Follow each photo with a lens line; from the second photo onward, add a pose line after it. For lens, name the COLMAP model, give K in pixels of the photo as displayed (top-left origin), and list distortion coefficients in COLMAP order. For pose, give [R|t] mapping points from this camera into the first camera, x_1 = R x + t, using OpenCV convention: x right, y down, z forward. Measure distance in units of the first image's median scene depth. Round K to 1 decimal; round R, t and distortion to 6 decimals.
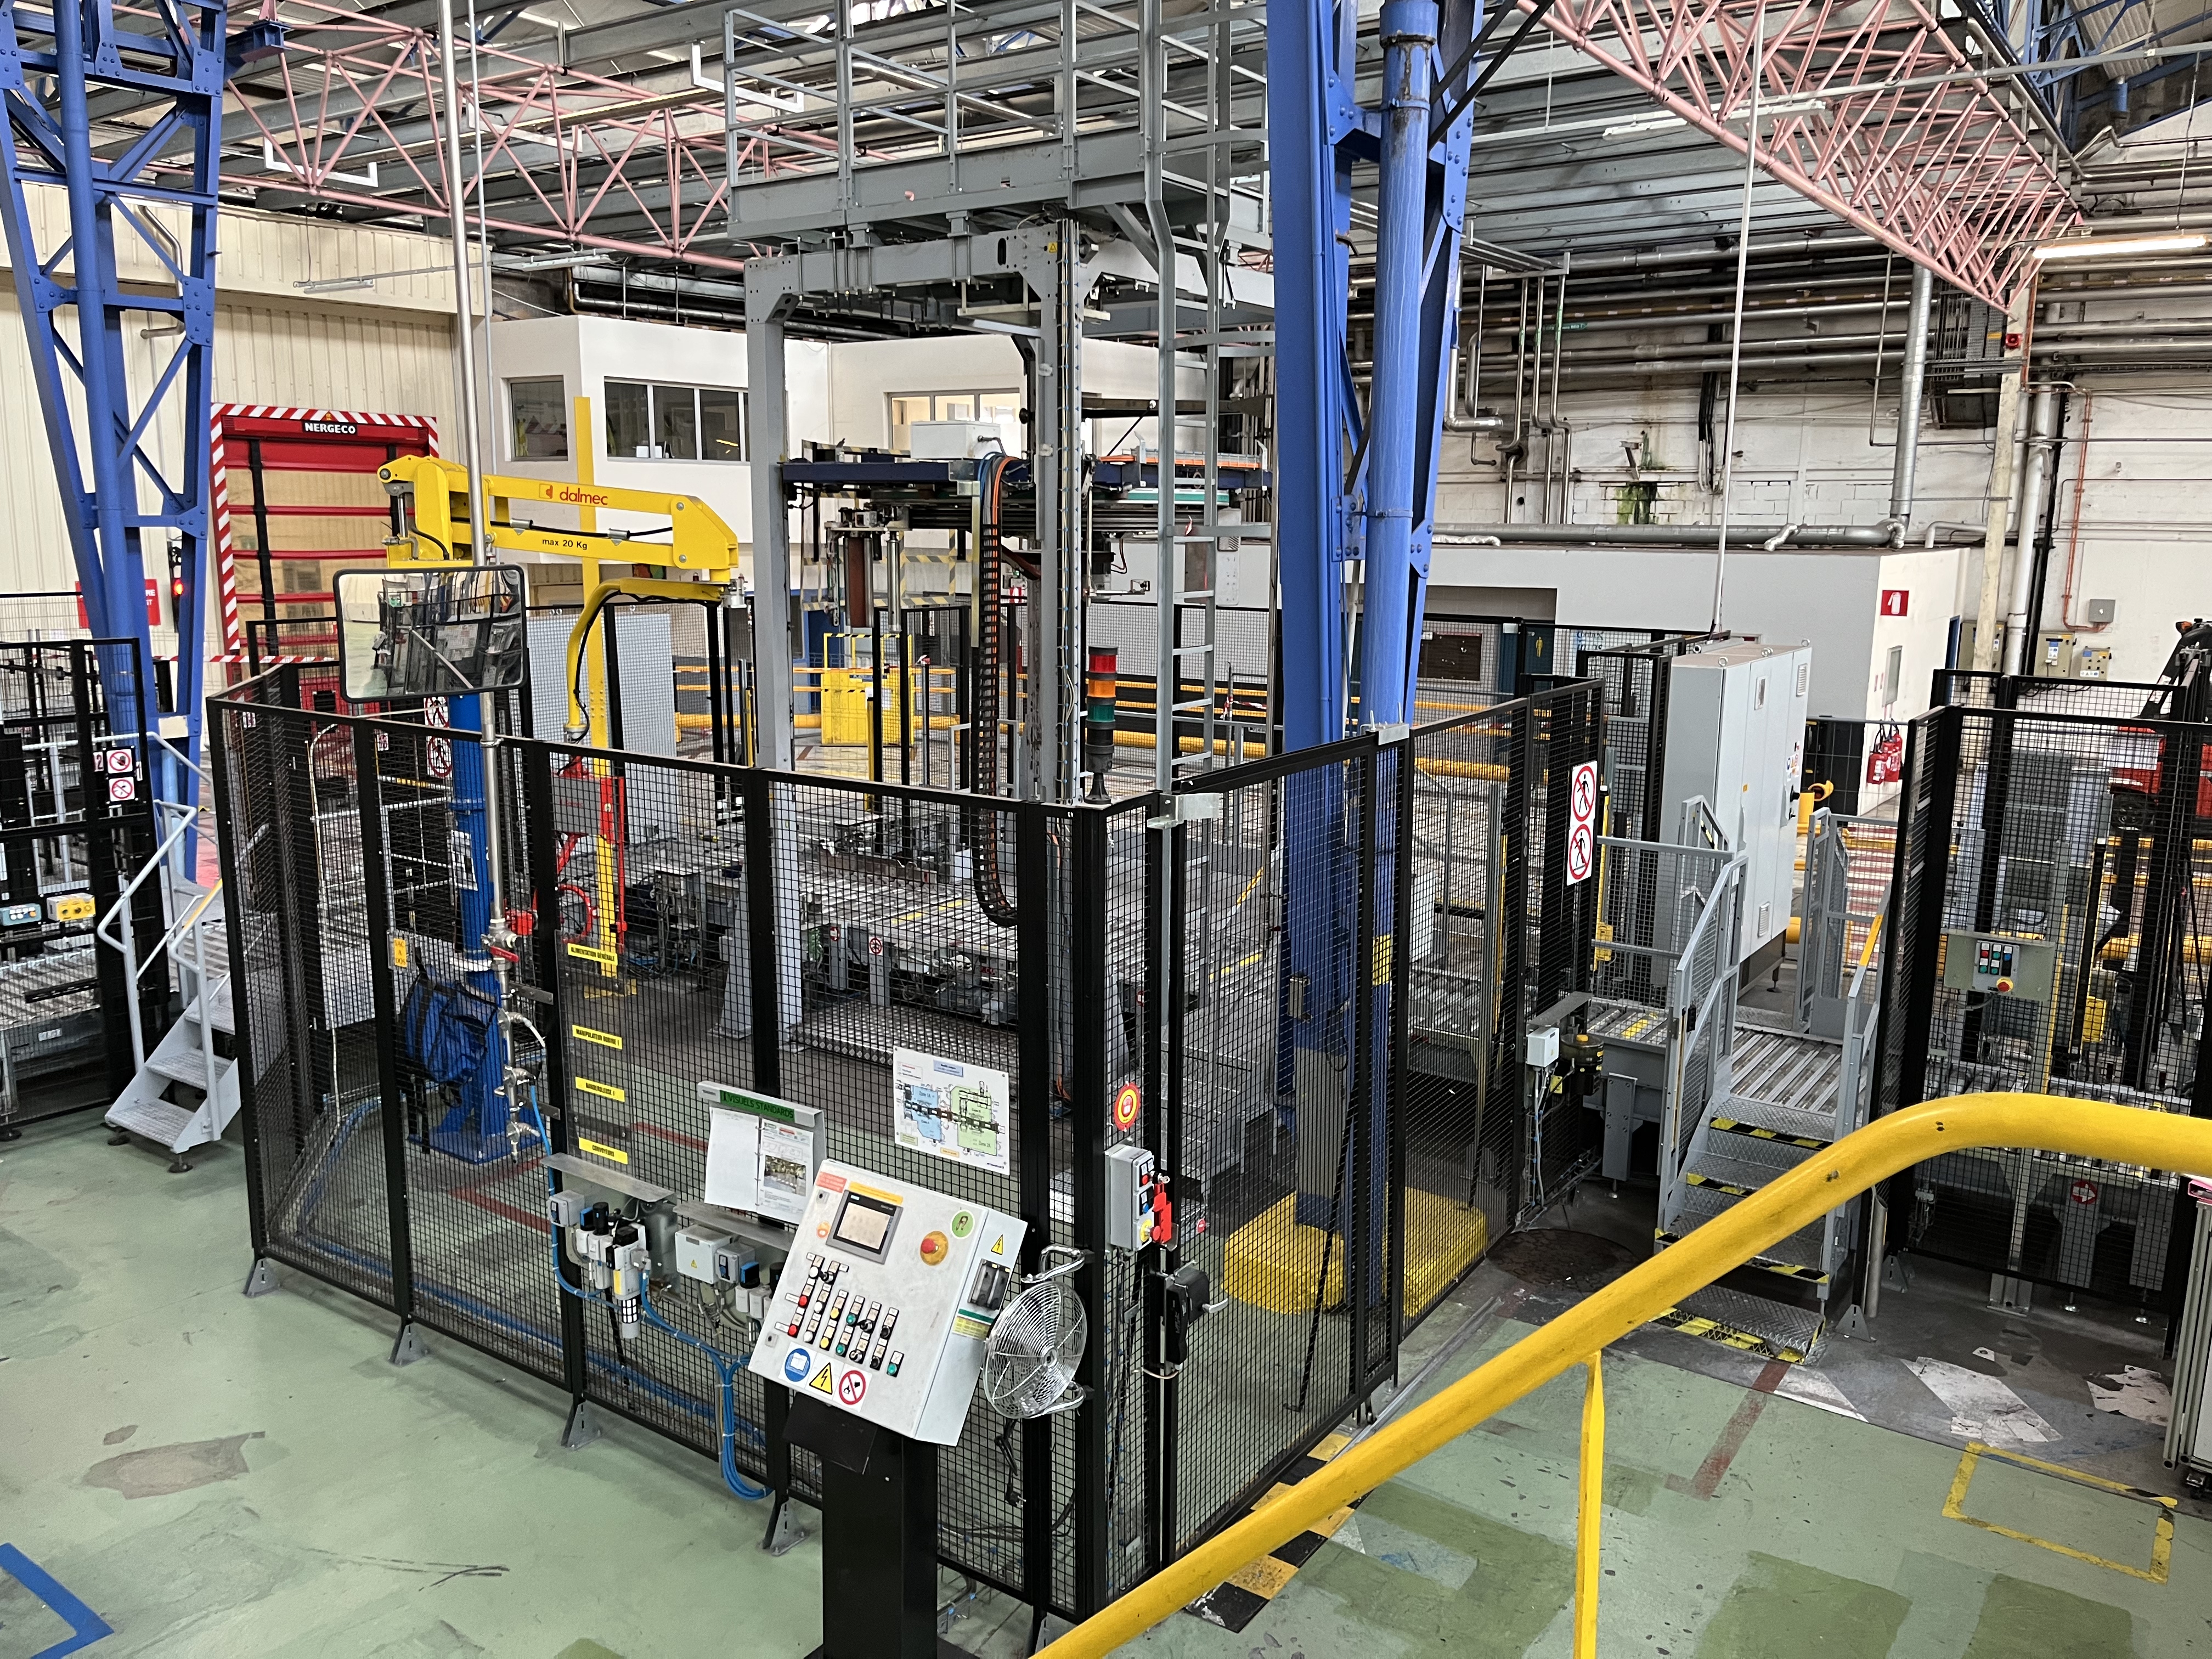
lens RADIAL K [[1667.0, 0, 1109.9], [0, 1667.0, 818.6], [0, 0, 1]] dist [0.075689, -0.101469]
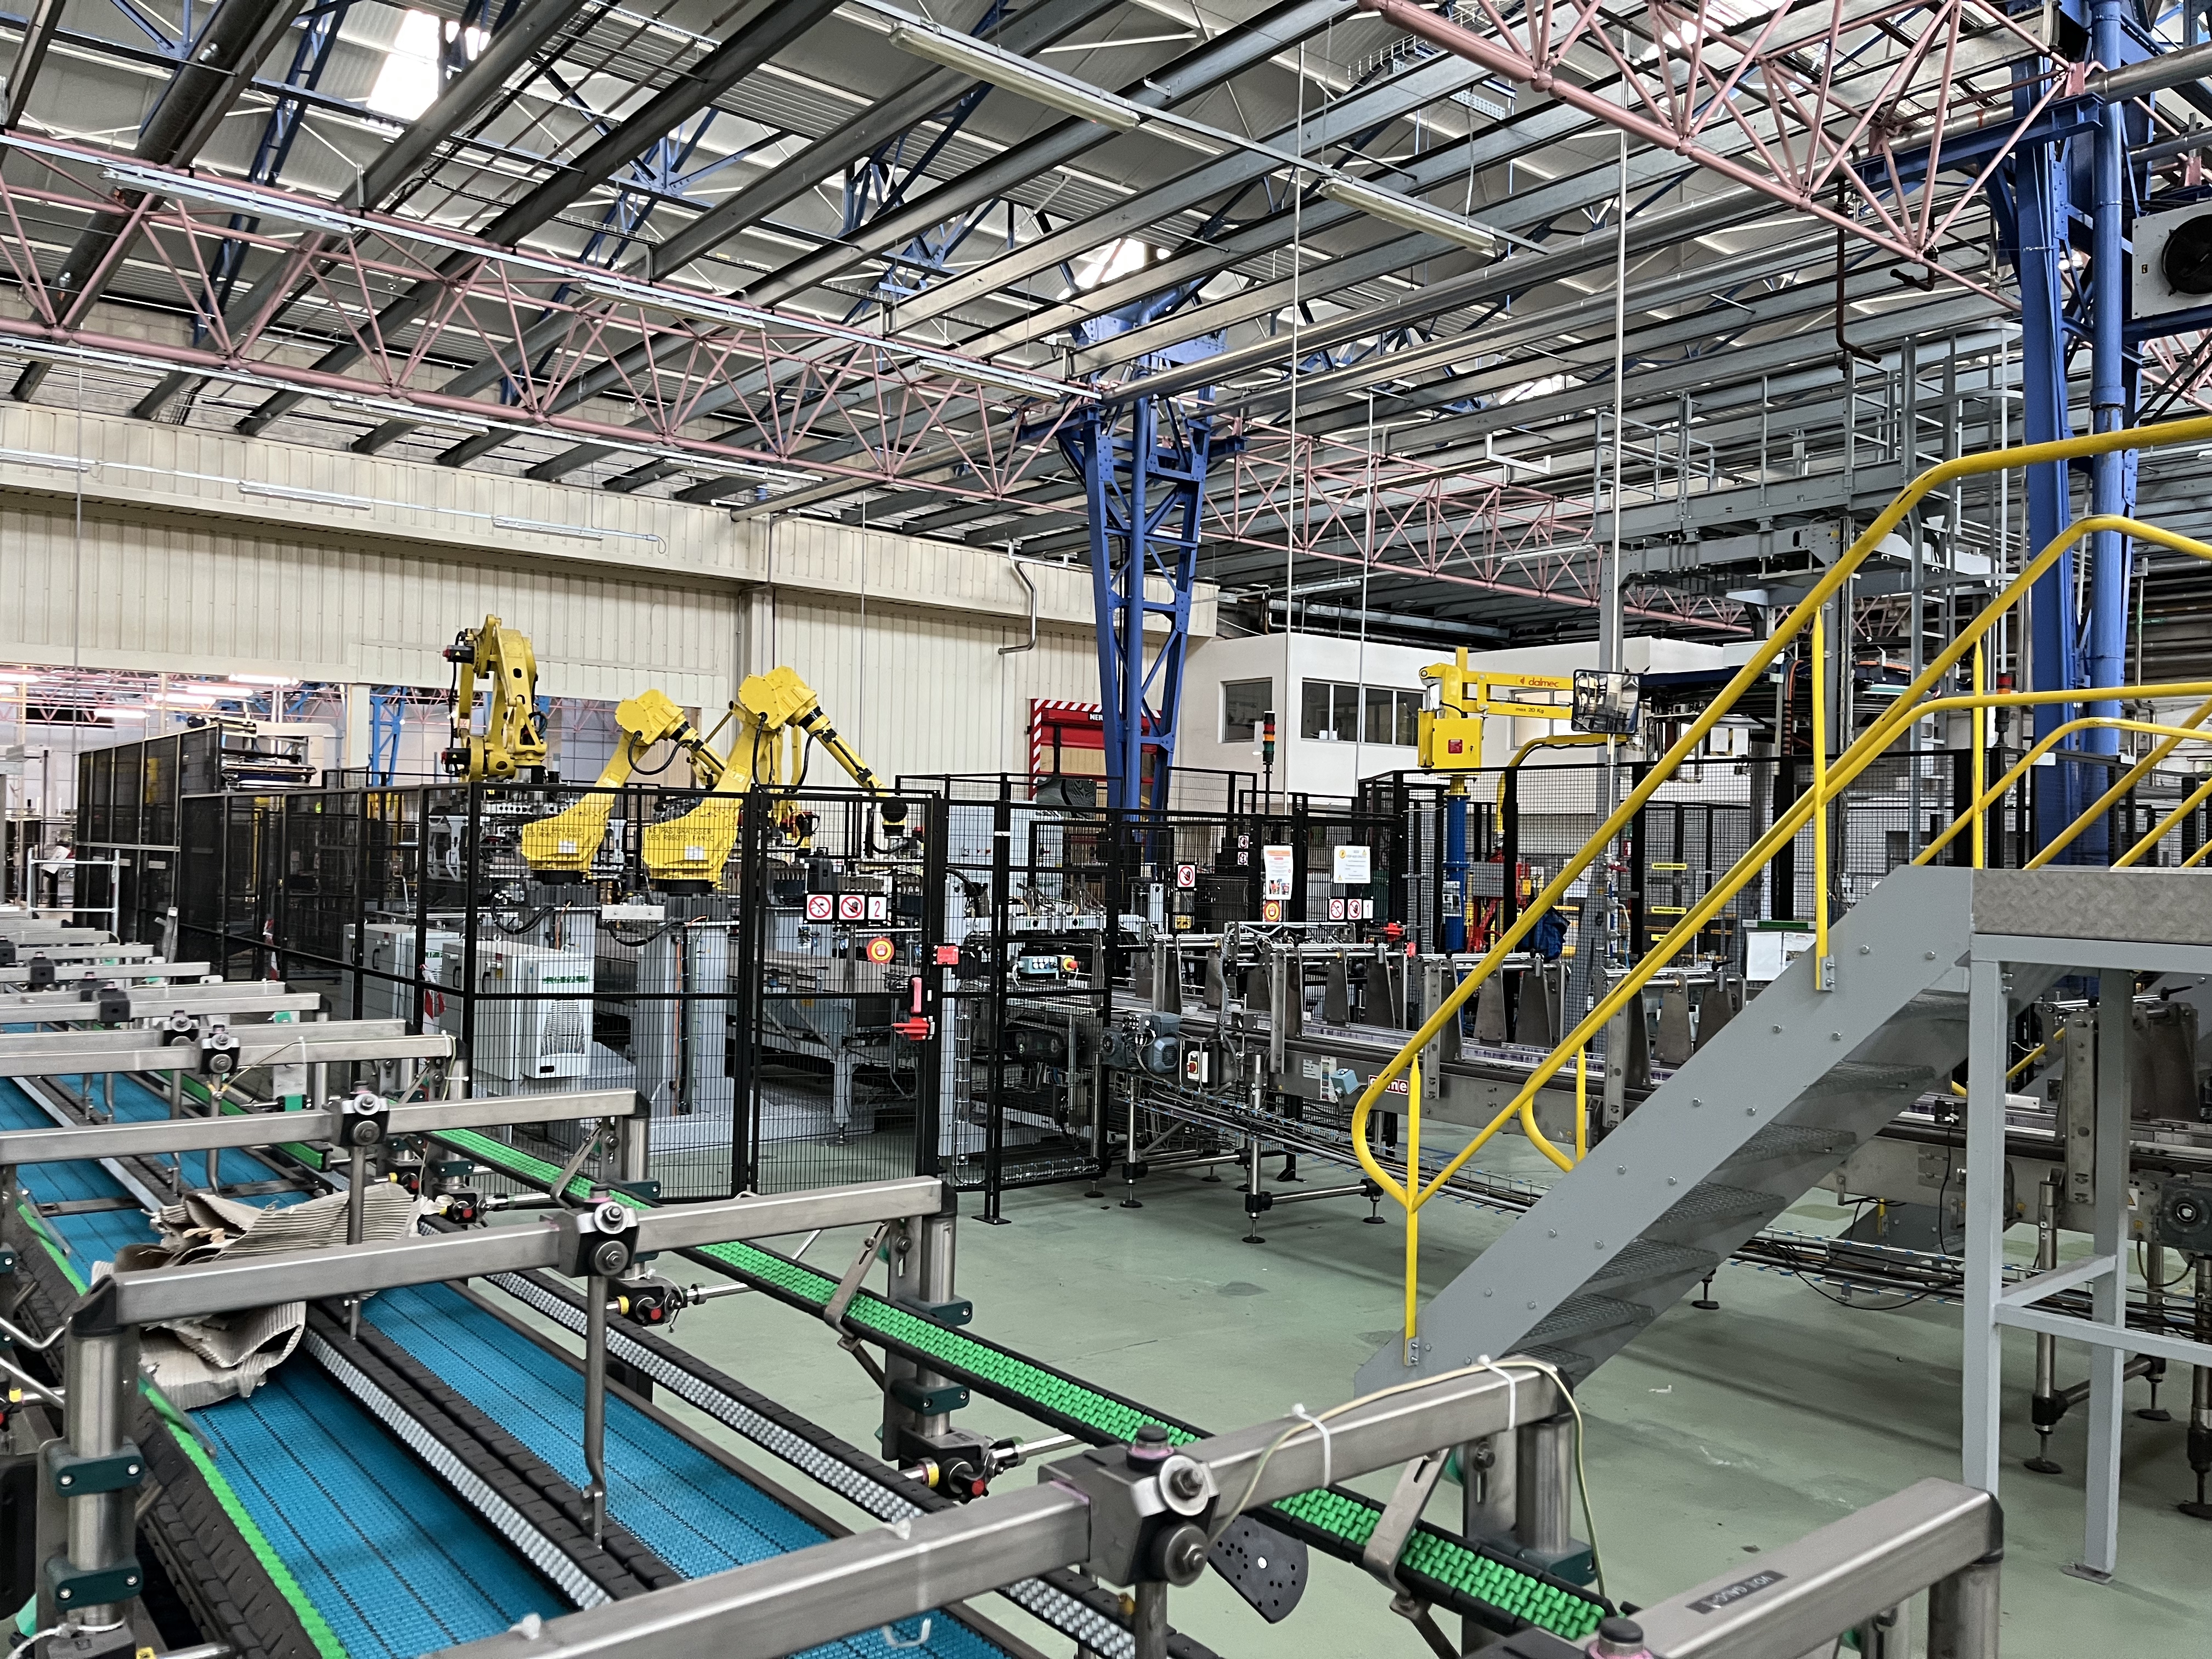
lens RADIAL K [[1672.5, 0, 1102.2], [0, 1672.5, 809.5], [0, 0, 1]] dist [0.071921, -0.096620]
pose [[0.961494, 0.005077, -0.274779, -0.256595], [-0.061449, 0.978488, -0.196941, 0.280563], [0.267868, 0.206243, 0.941122, -0.661512]]
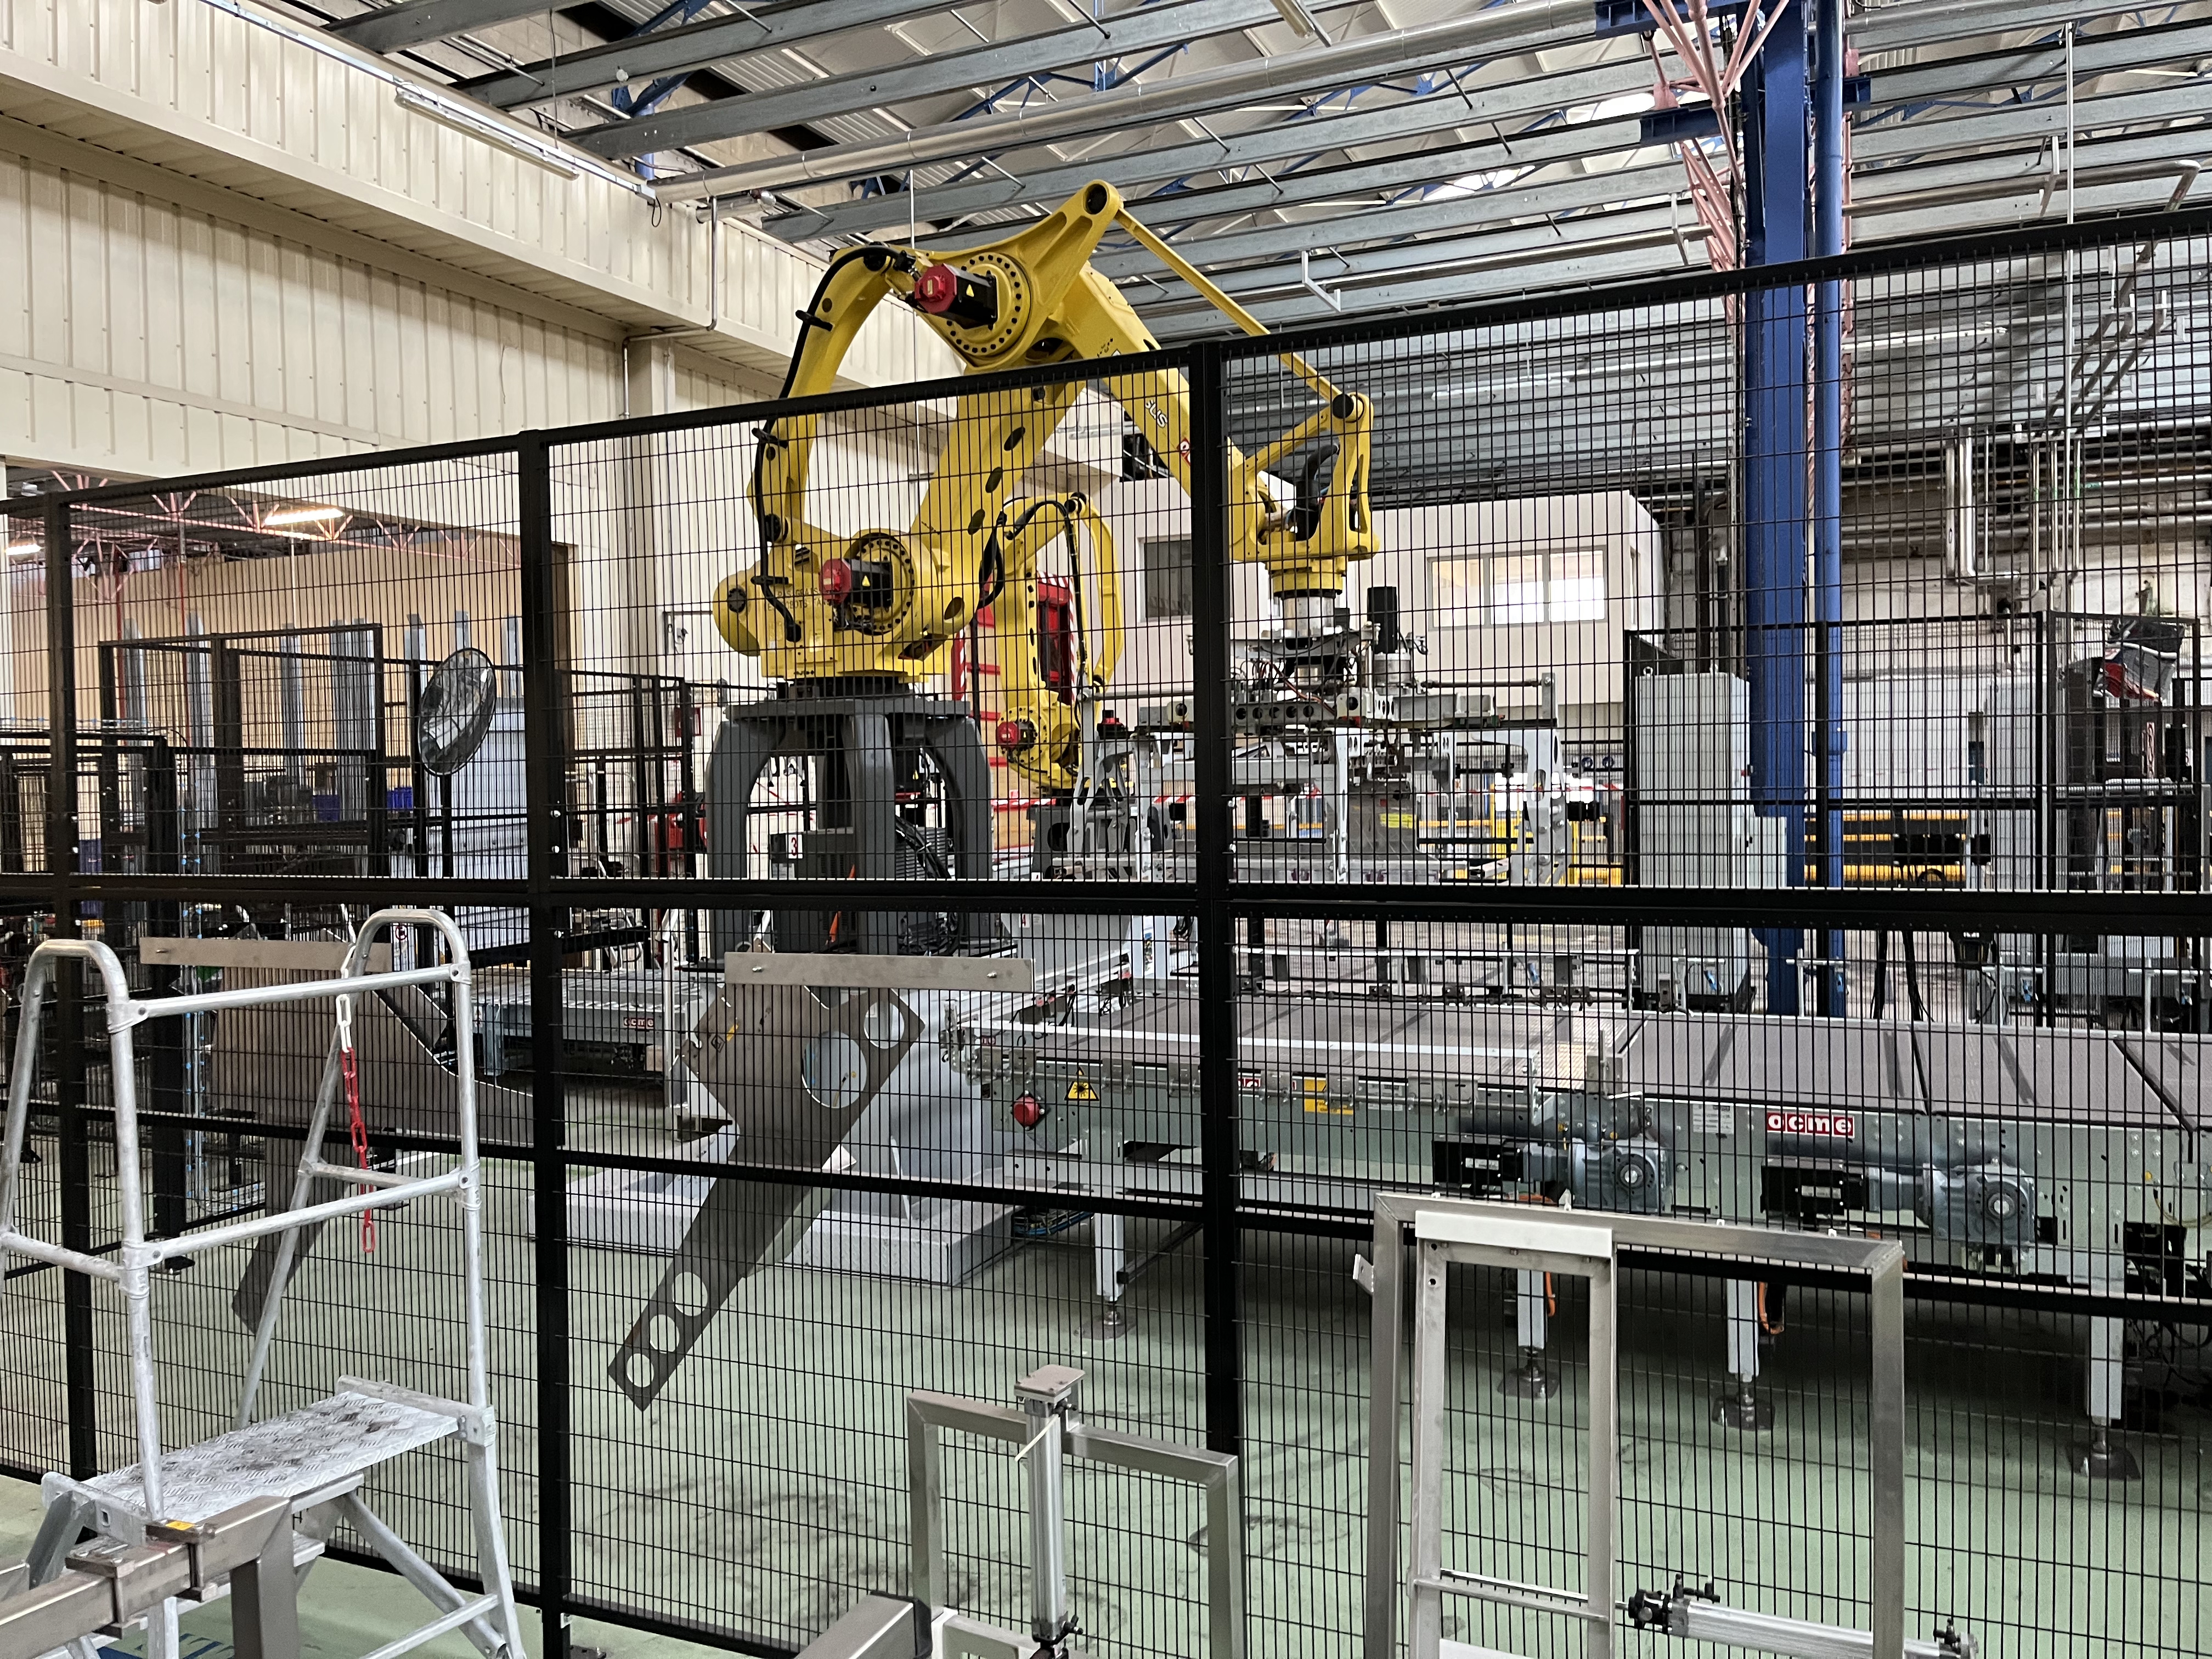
lens RADIAL K [[1654.5, 0, 1102.8], [0, 1654.5, 734.1], [0, 0, 1]] dist [0.026649, -0.001059]
pose [[0.980417, -0.028474, 0.194863, -1.604970], [0.065810, 0.979978, -0.187913, 0.067246], [-0.185611, 0.197058, 0.962661, 0.339076]]
